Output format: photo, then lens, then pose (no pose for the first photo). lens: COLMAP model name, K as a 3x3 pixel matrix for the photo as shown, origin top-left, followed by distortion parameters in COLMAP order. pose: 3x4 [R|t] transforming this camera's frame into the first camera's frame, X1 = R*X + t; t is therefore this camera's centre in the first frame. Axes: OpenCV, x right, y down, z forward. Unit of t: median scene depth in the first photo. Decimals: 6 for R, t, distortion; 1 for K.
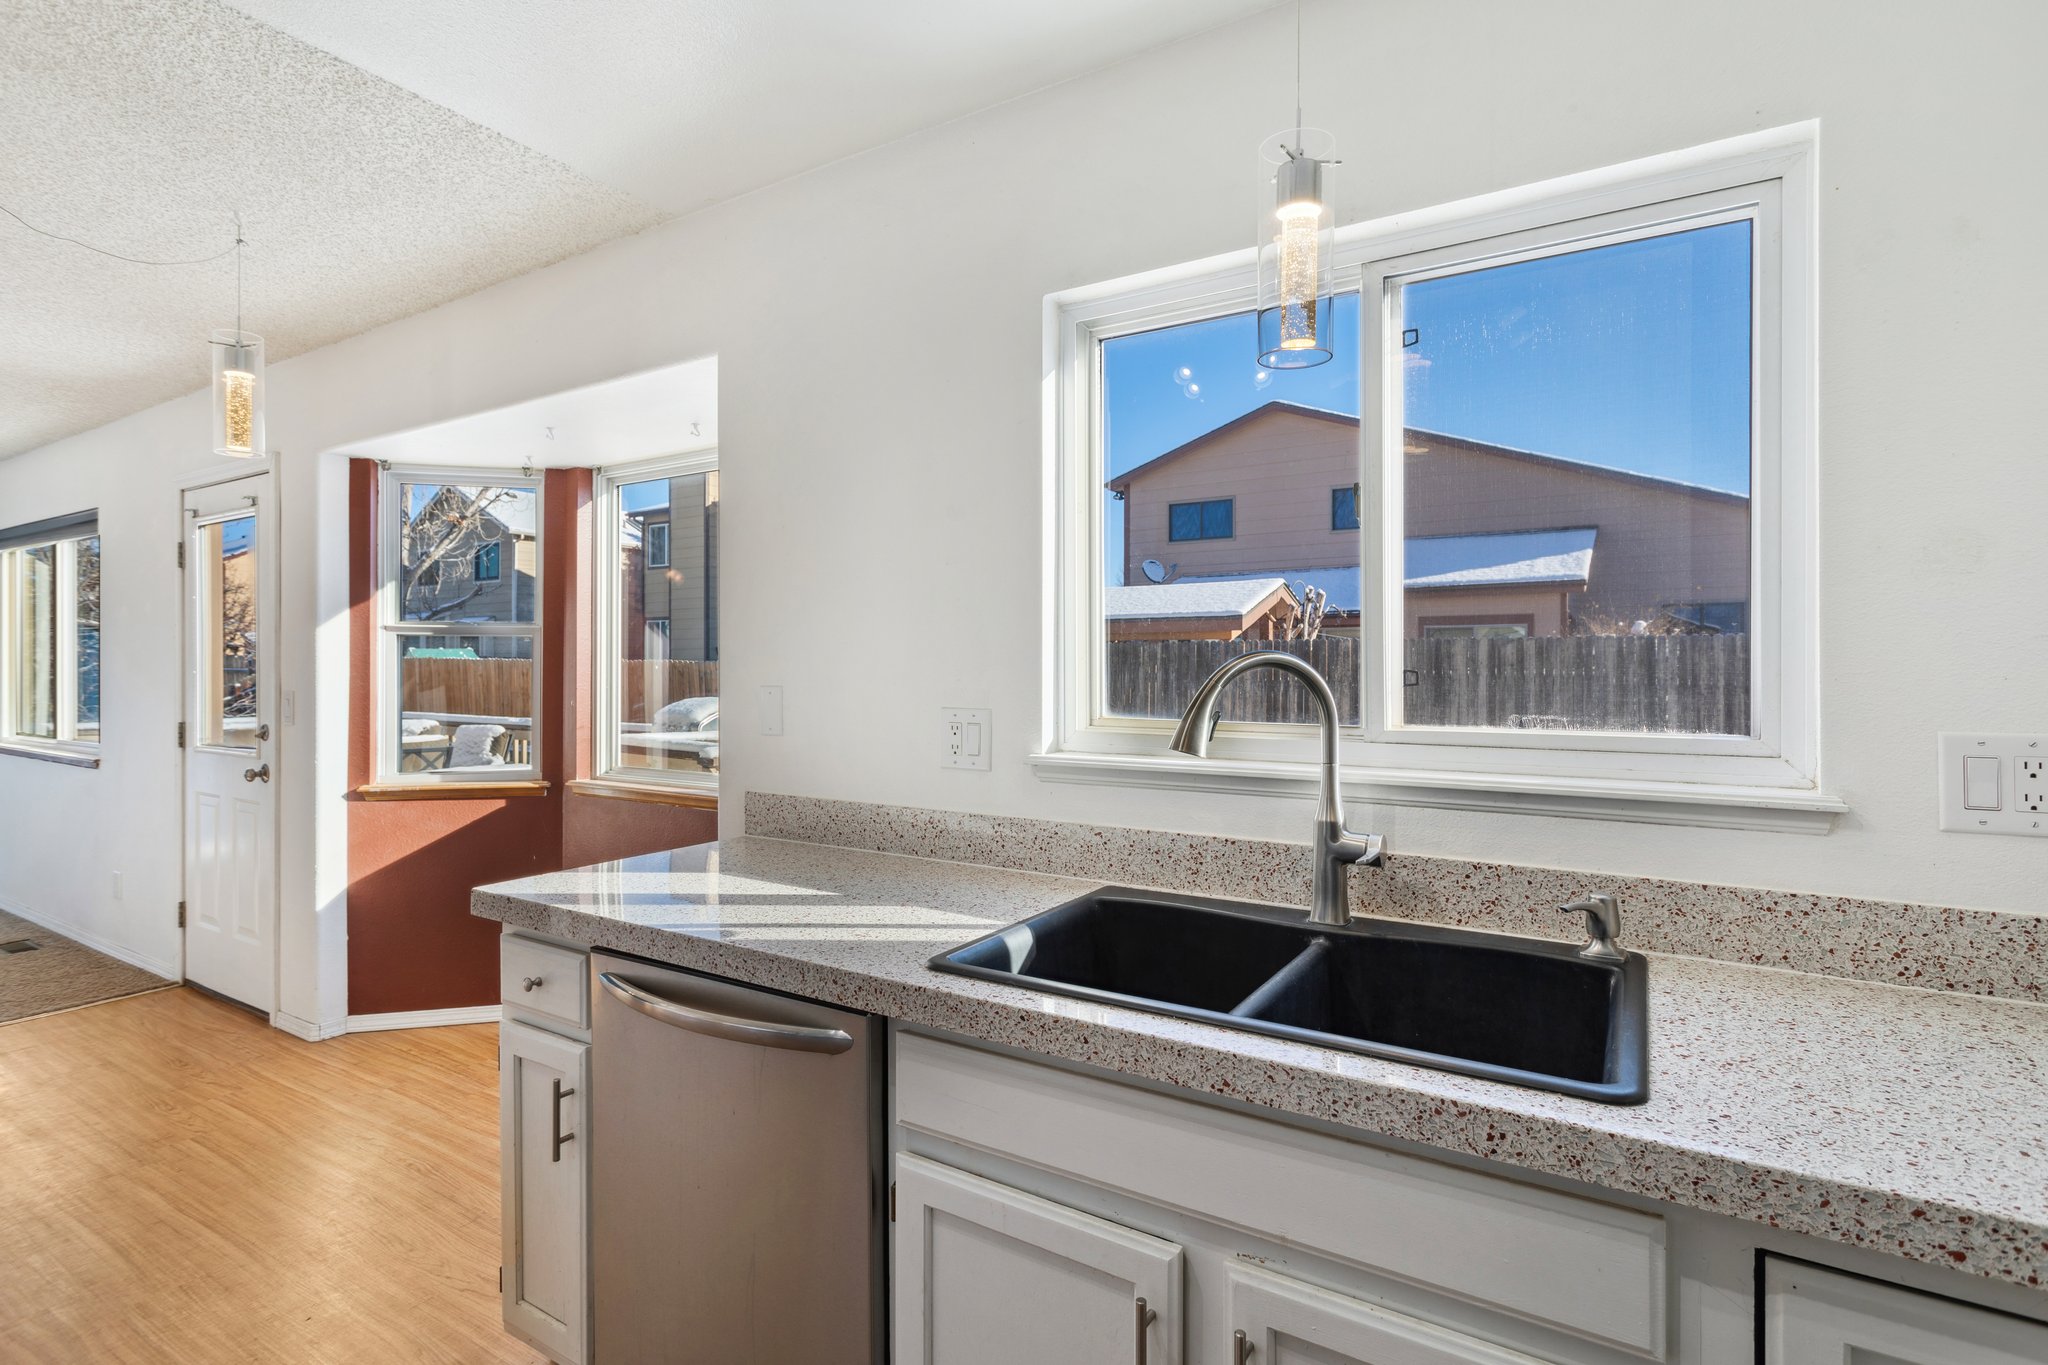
lens RADIAL K [[975.2, 0, 1036.5], [0, 975.2, 674.3], [0, 0, 1]] dist [0.000320, 0.001061]
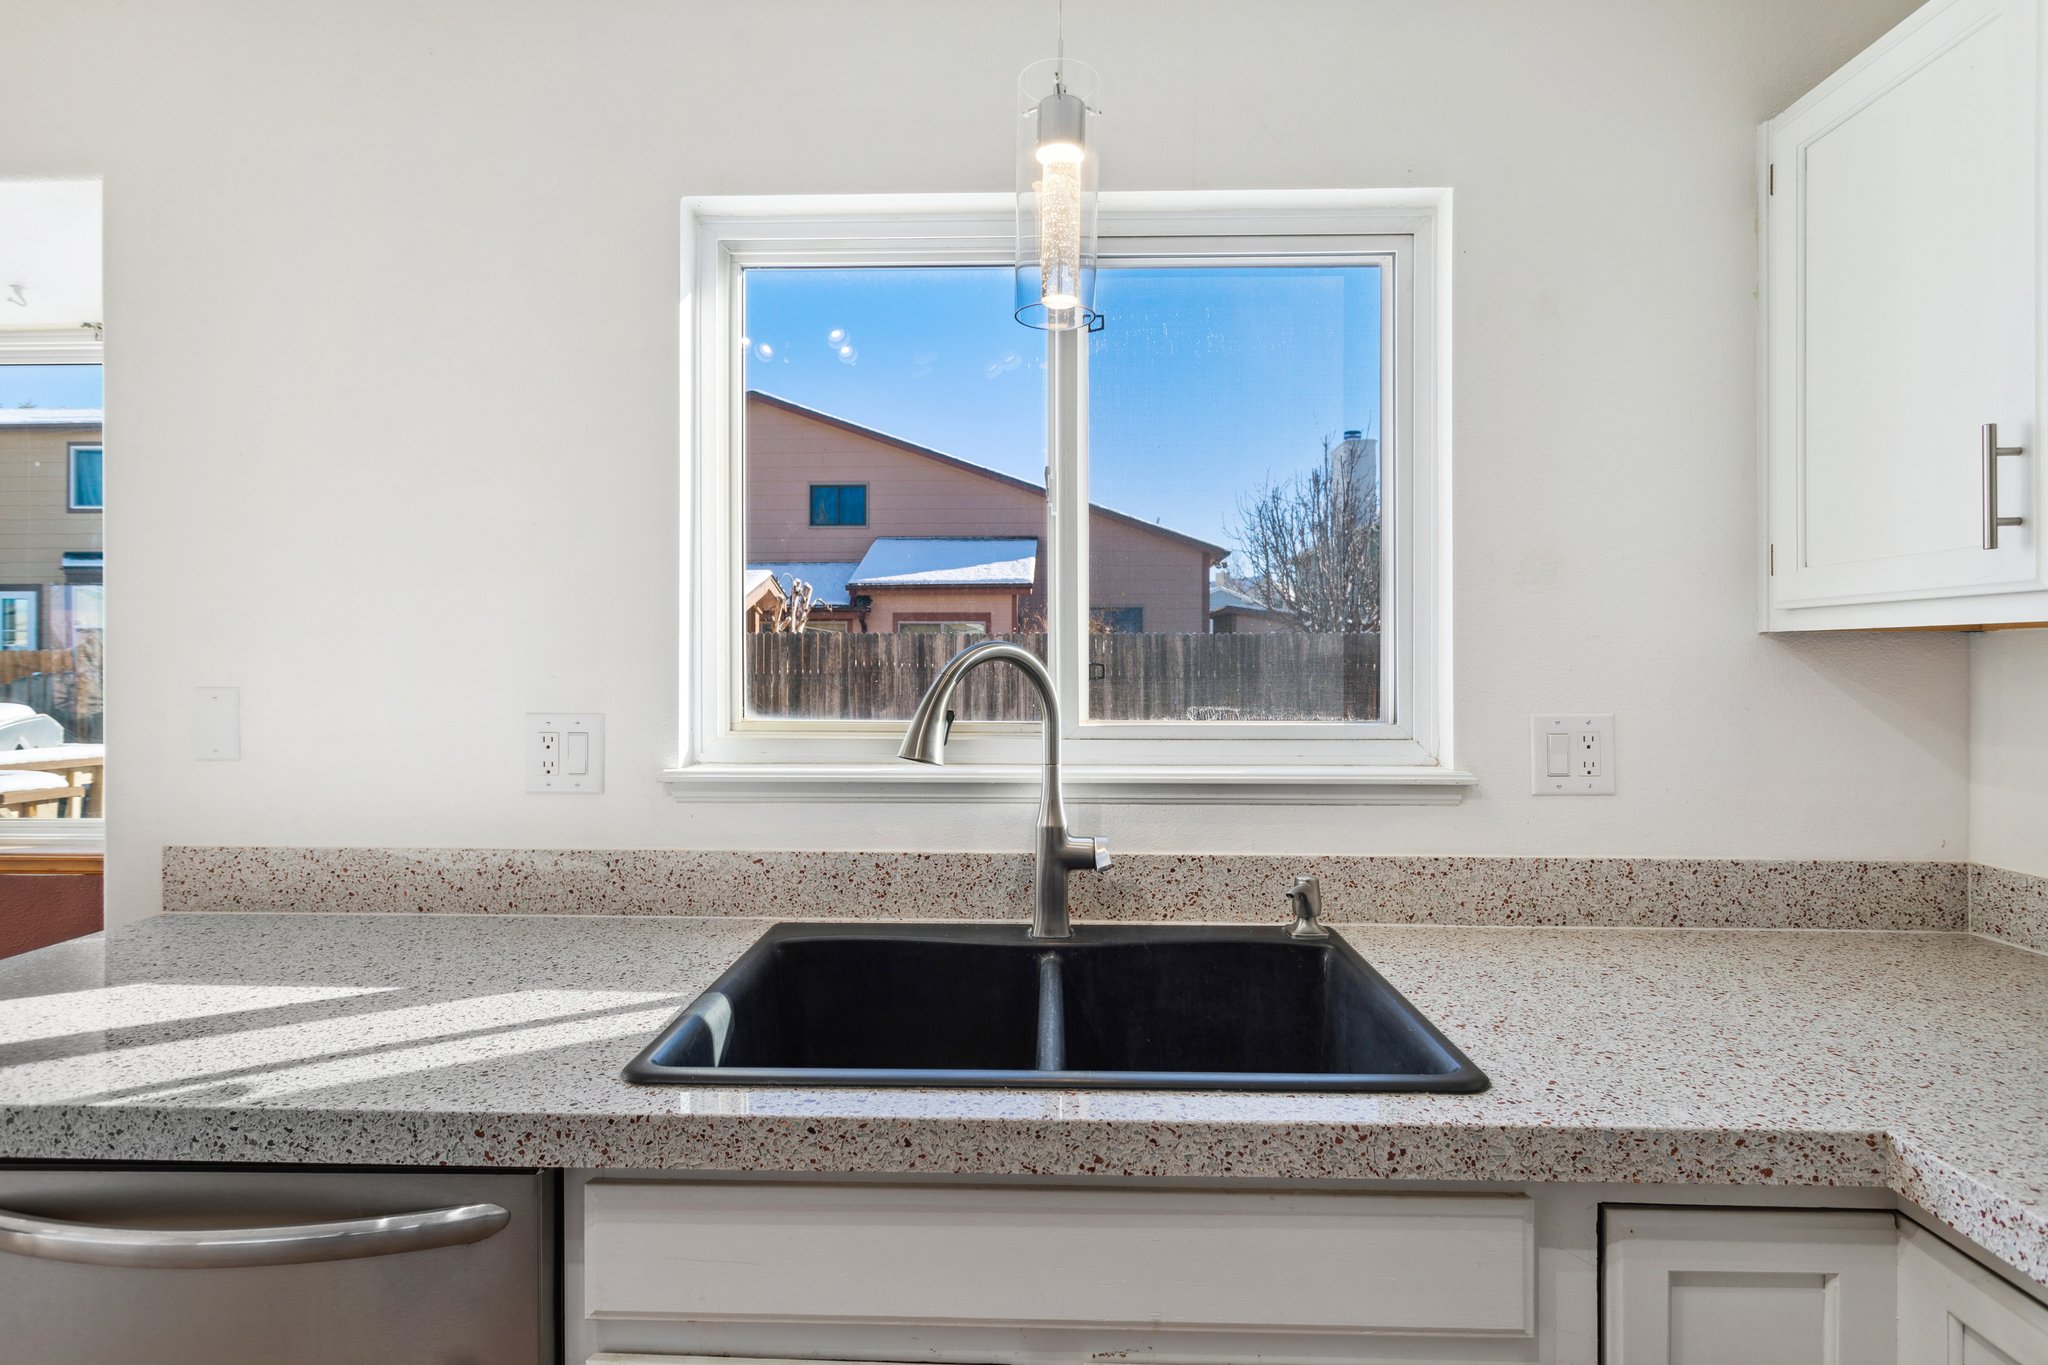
lens RADIAL K [[975.2, 0, 1018.7], [0, 975.2, 663.8], [0, 0, 1]] dist [0.000320, 0.001061]
pose [[0.868812, -0.000649, 0.495142, -0.192365], [0.002536, 0.999992, -0.003139, -0.000964], [-0.495136, 0.003983, 0.868806, 0.214367]]
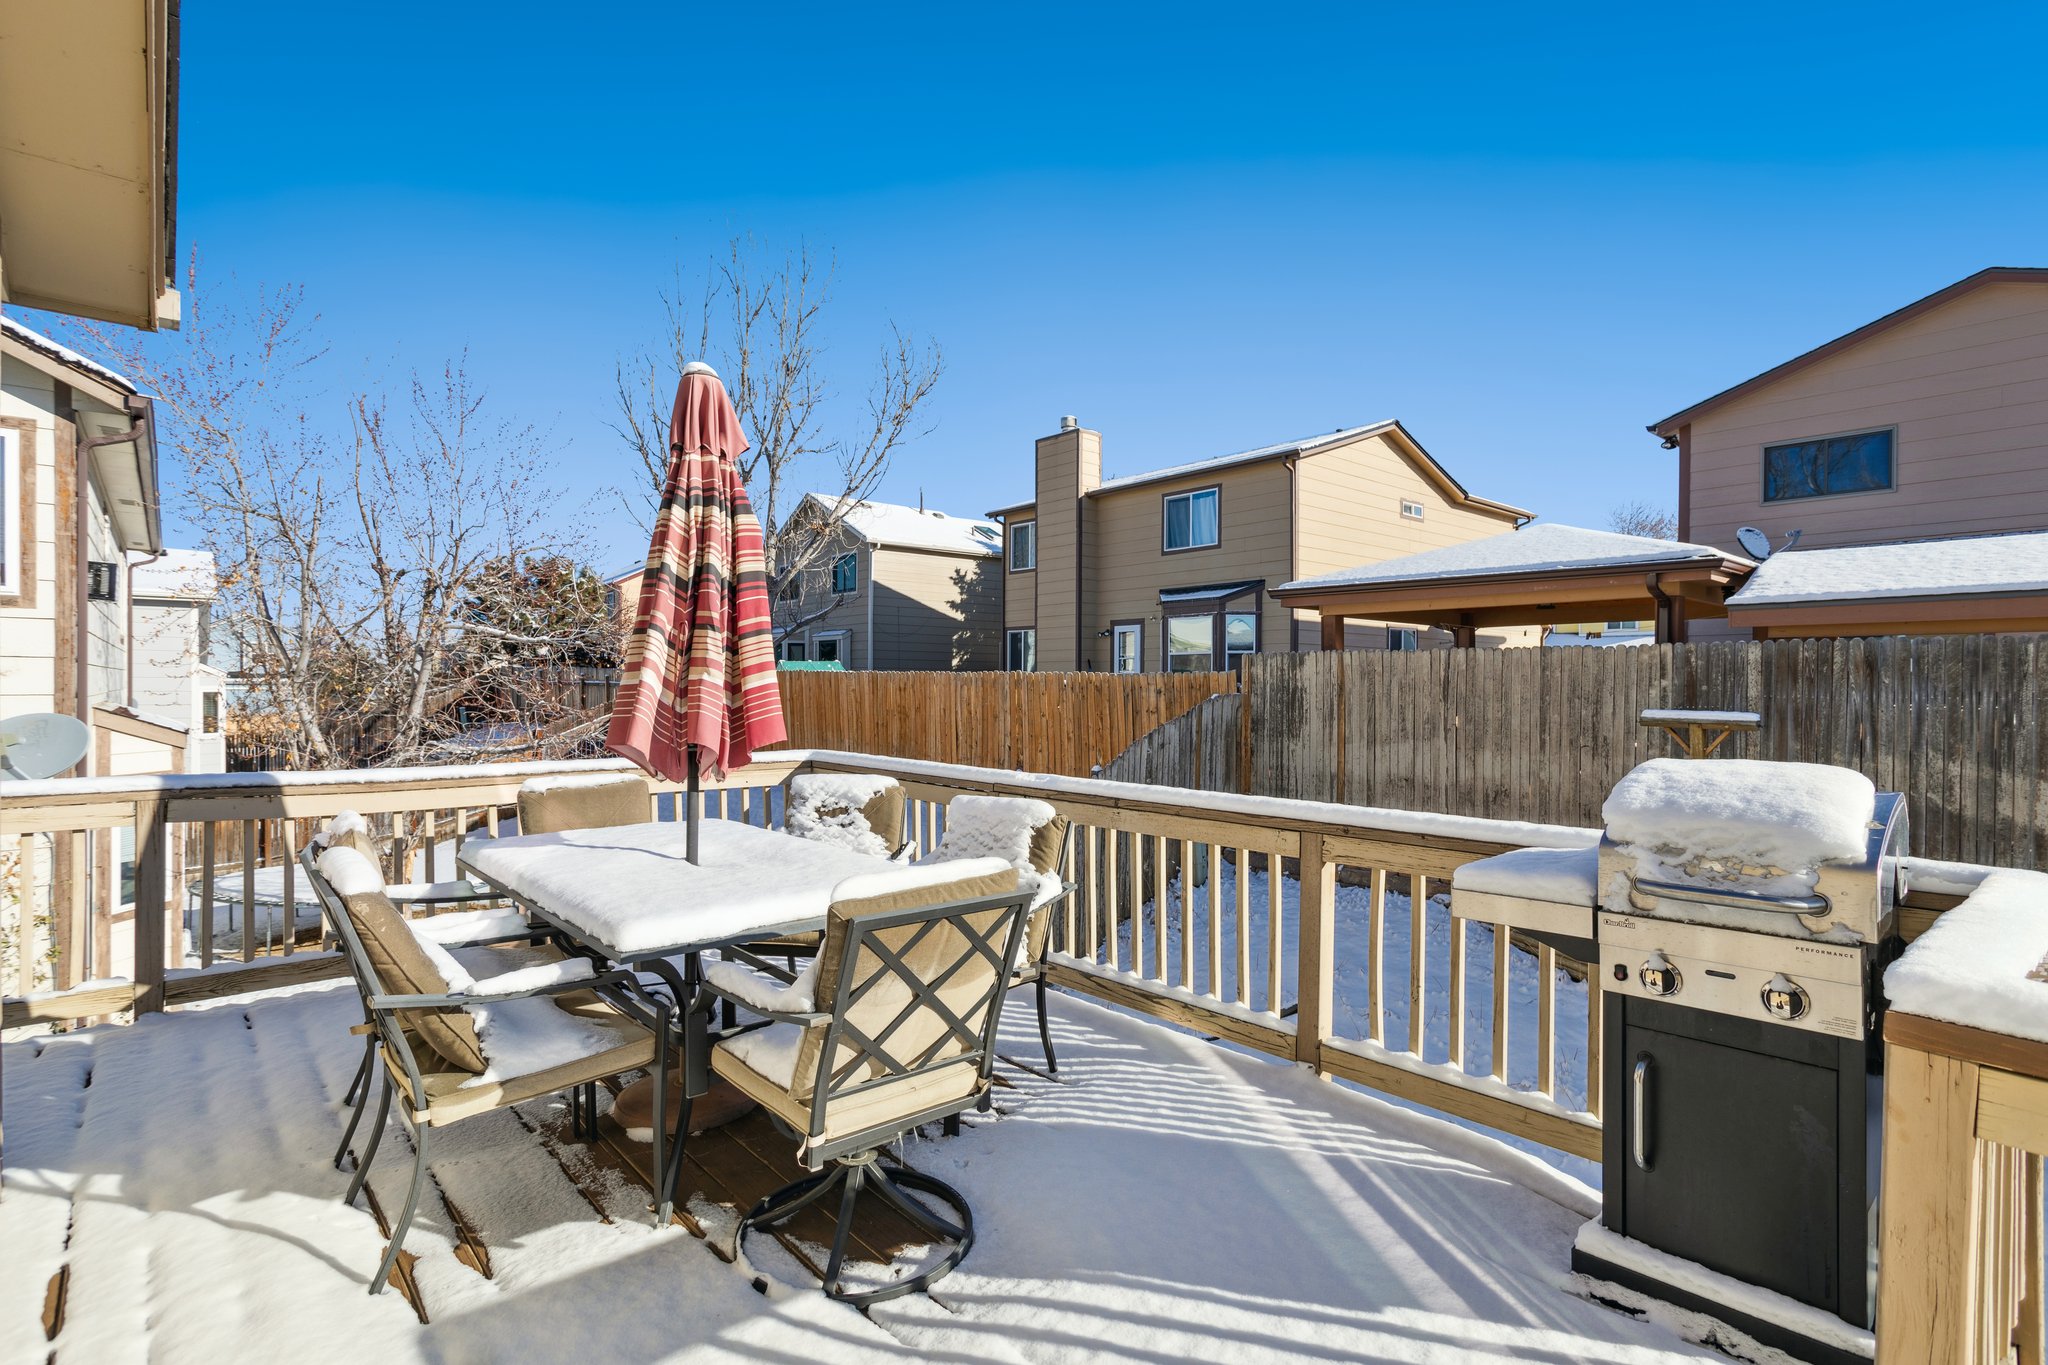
lens RADIAL K [[915.7, 0, 1035.4], [0, 915.7, 689.6], [0, 0, 1]] dist [-0.002813, -0.000058]
pose [[0.961713, 0.006590, -0.273979, -2.405382], [-0.007637, 0.999967, -0.002754, 0.020775], [0.273951, 0.004741, 0.961732, 3.263365]]
